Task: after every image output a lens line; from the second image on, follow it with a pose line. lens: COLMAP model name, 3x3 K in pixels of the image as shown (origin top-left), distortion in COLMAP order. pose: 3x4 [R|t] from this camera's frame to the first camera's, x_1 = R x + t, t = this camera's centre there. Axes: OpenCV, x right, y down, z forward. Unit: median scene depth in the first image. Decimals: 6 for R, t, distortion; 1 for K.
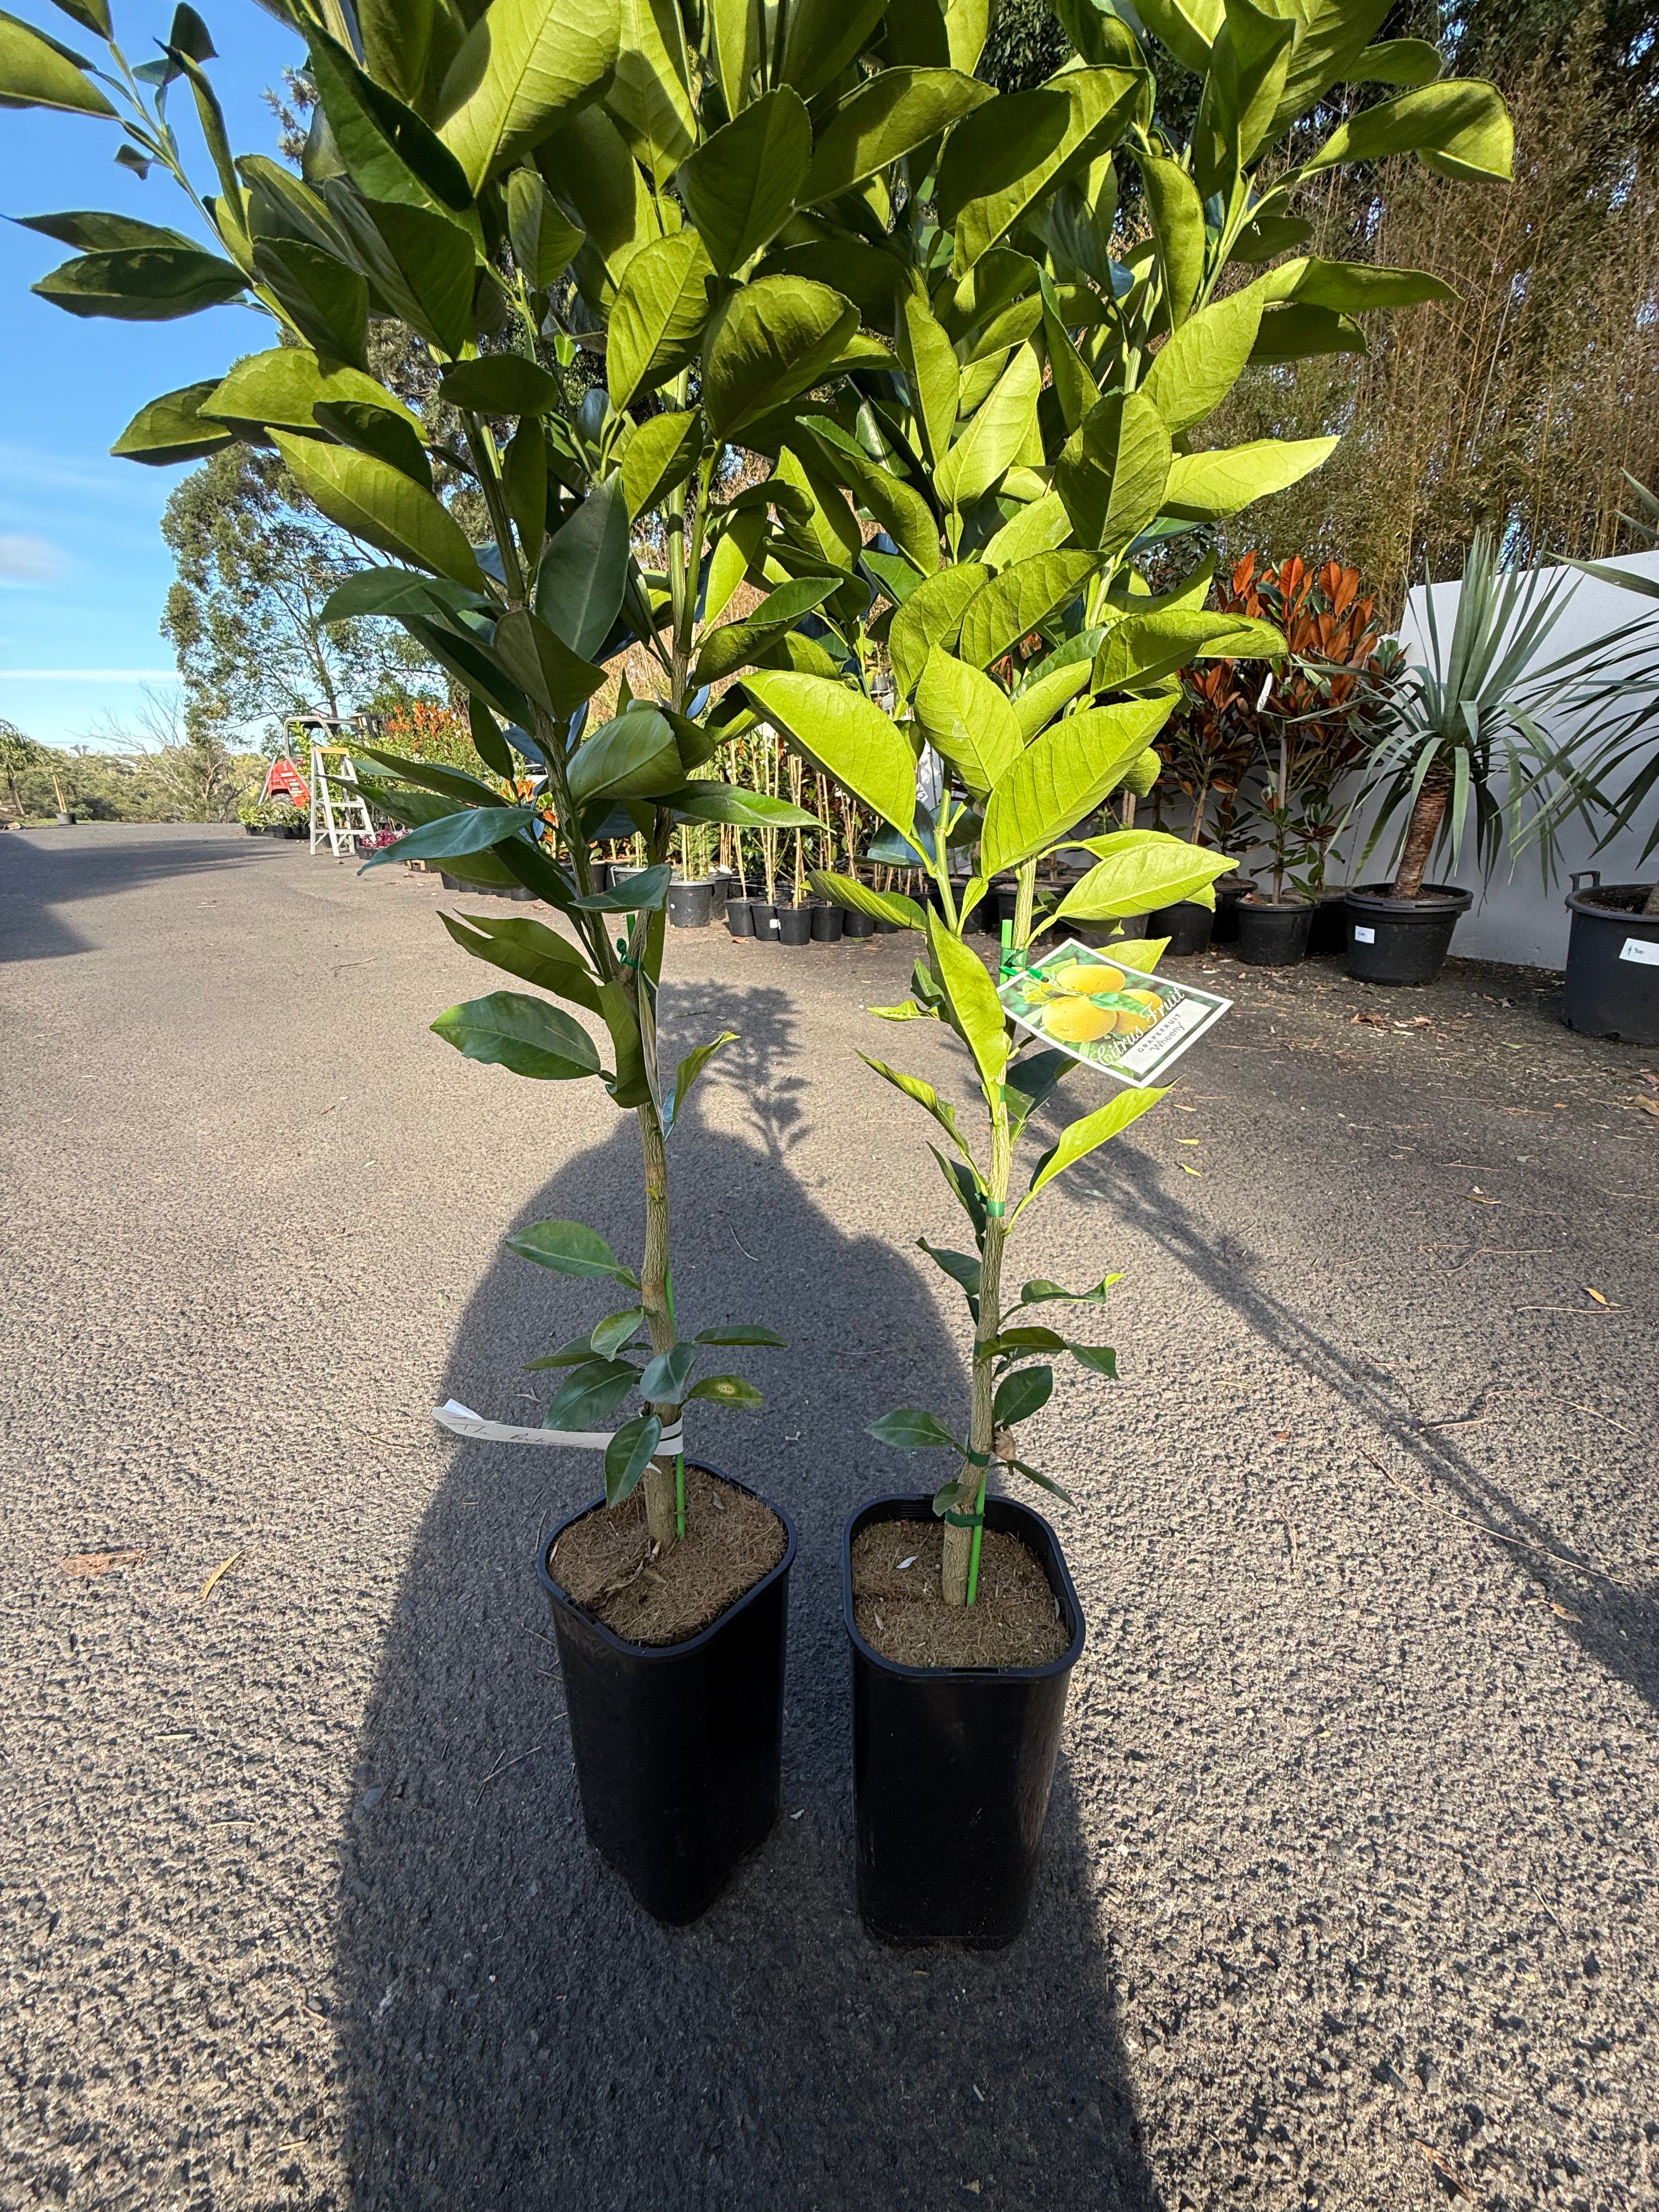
lens RADIAL K [[881.8, 0, 827.8], [0, 881.8, 1098.2], [0, 0, 1]] dist [0.001042, 0.000076]
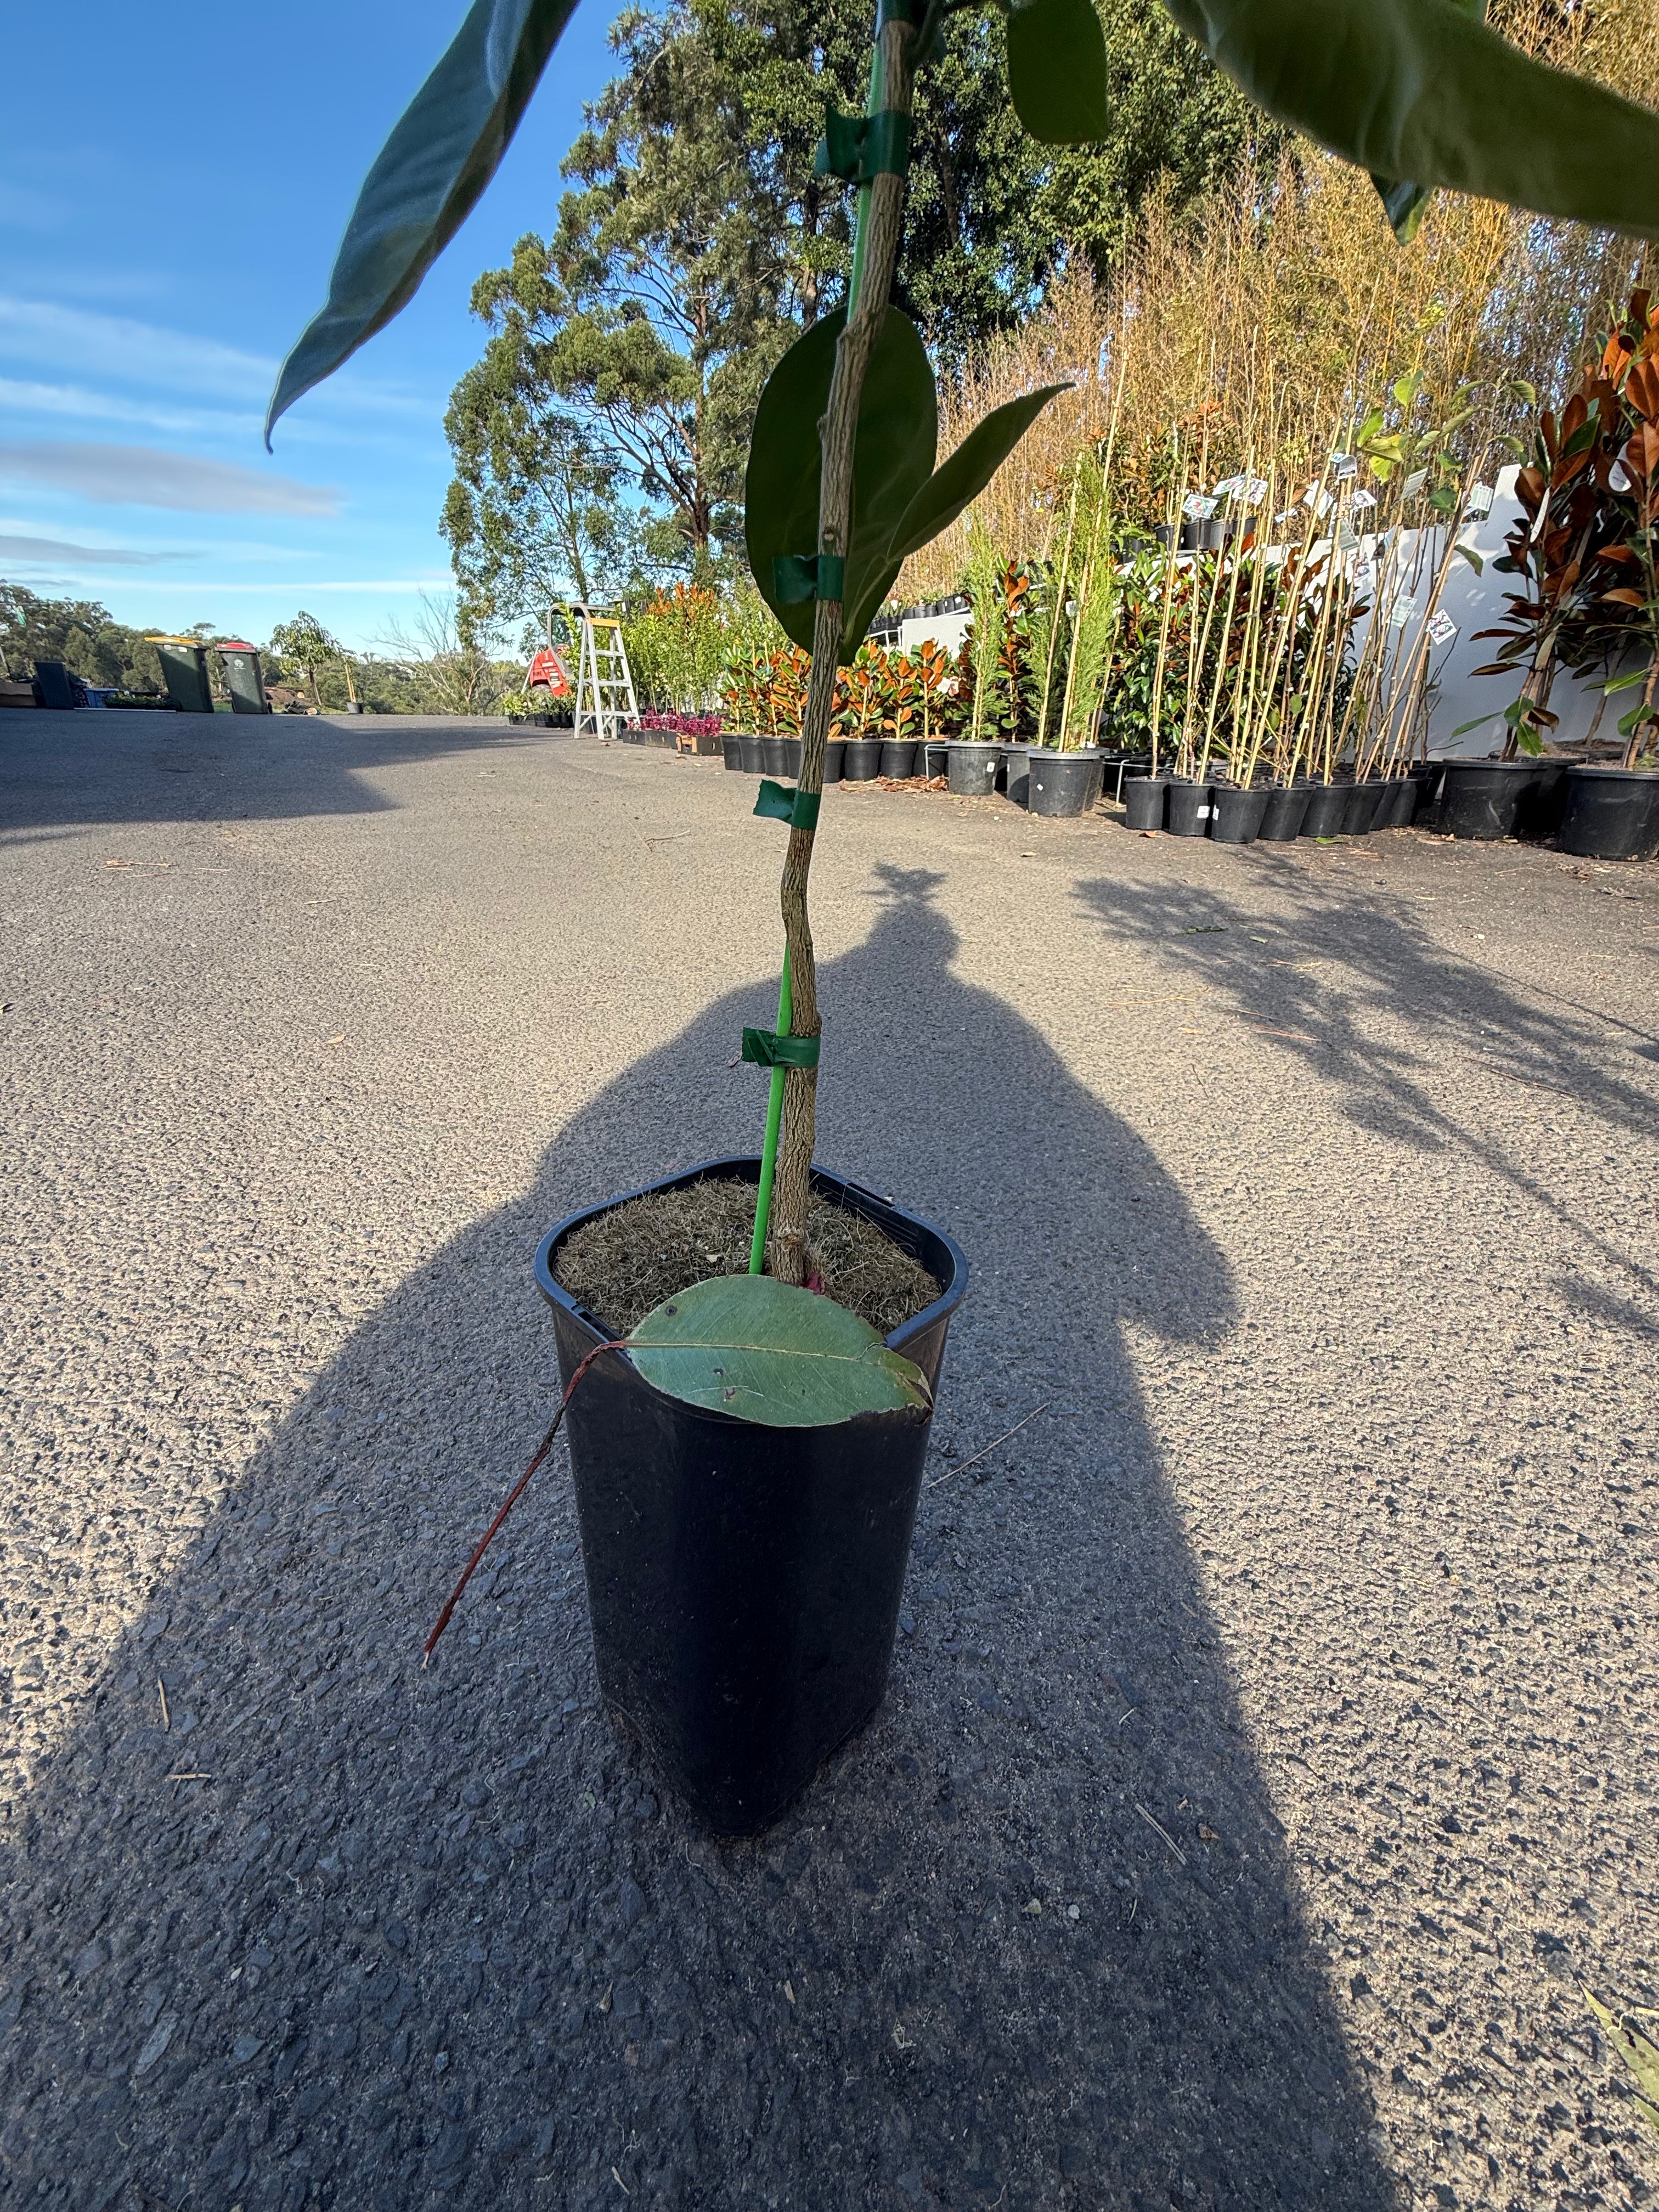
lens RADIAL K [[880.3, 0, 826.8], [0, 880.3, 1098.6], [0, 0, 1]] dist [-0.000143, 0.000424]
pose [[0.973349, 0.104202, -0.204289, -0.962221], [-0.086062, 0.991676, 0.095775, -0.048405], [0.212569, -0.075641, 0.974214, 1.134660]]
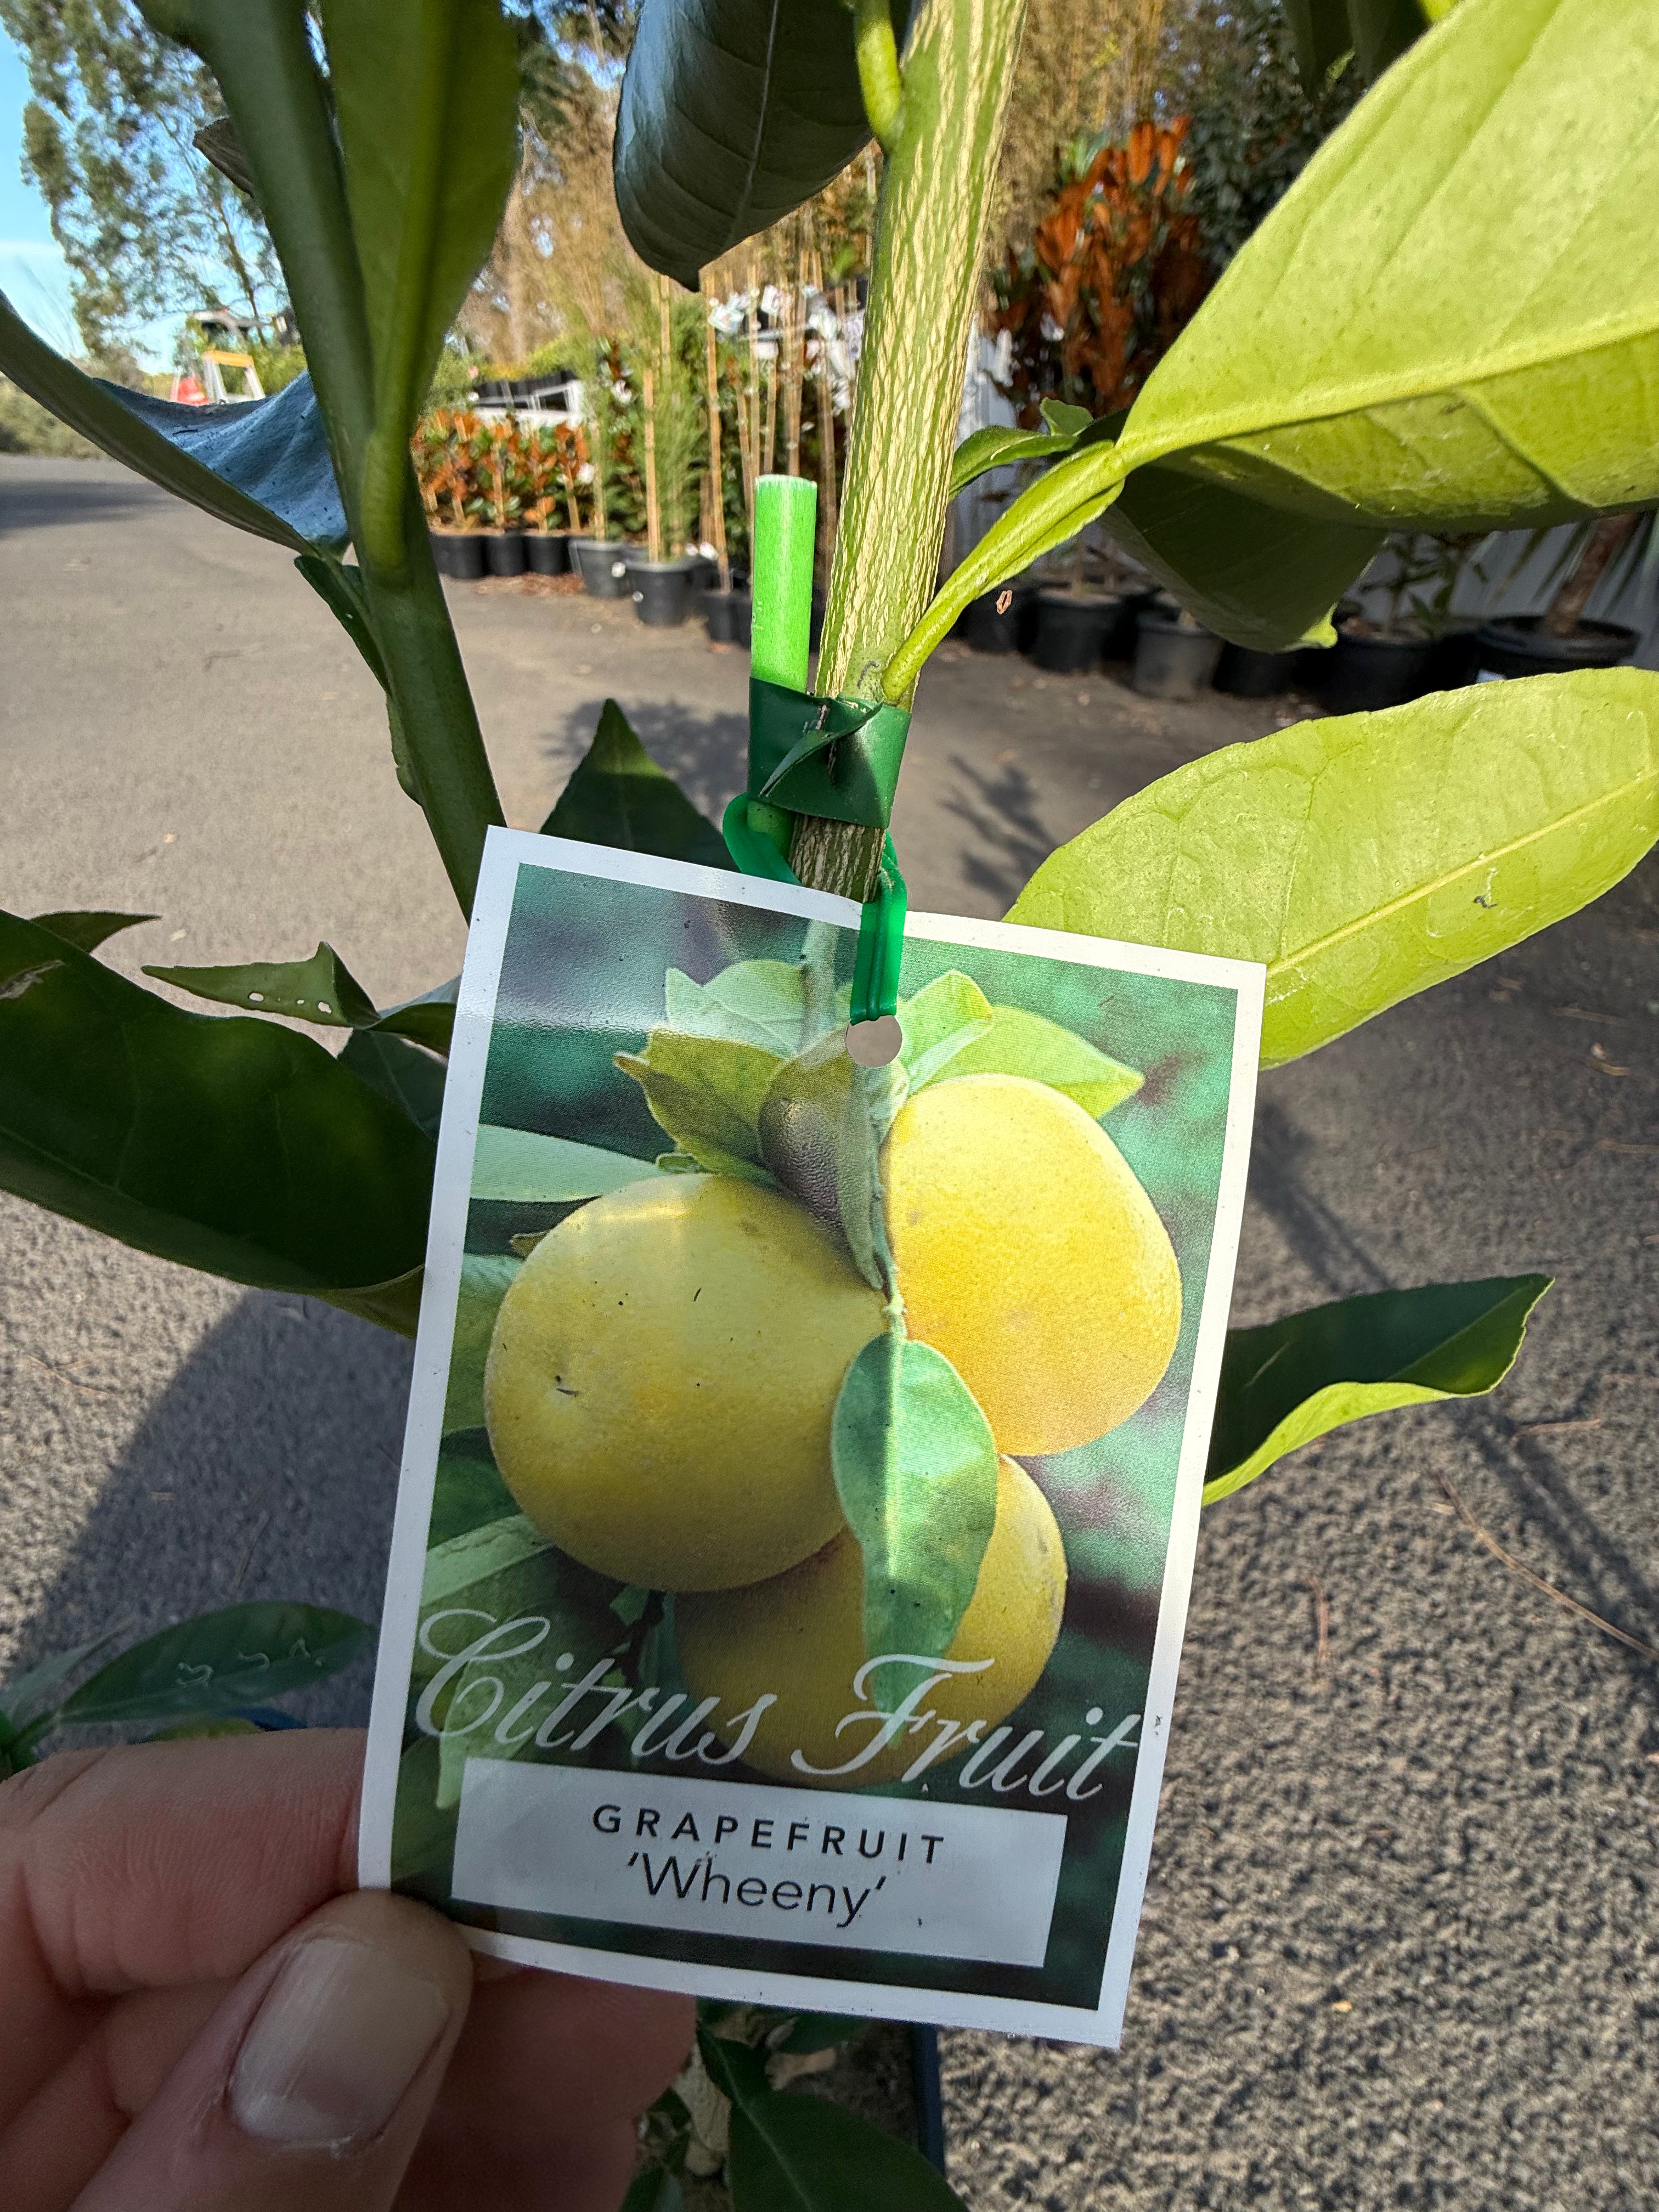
lens RADIAL K [[899.1, 0, 825.1], [0, 899.1, 1099.2], [0, 0, 1]] dist [-0.002479, 0.000651]
pose [[0.998492, 0.054865, 0.001972, 0.113929], [-0.053236, 0.958807, 0.279027, -0.079965], [0.013418, -0.278711, 0.960281, 0.443840]]
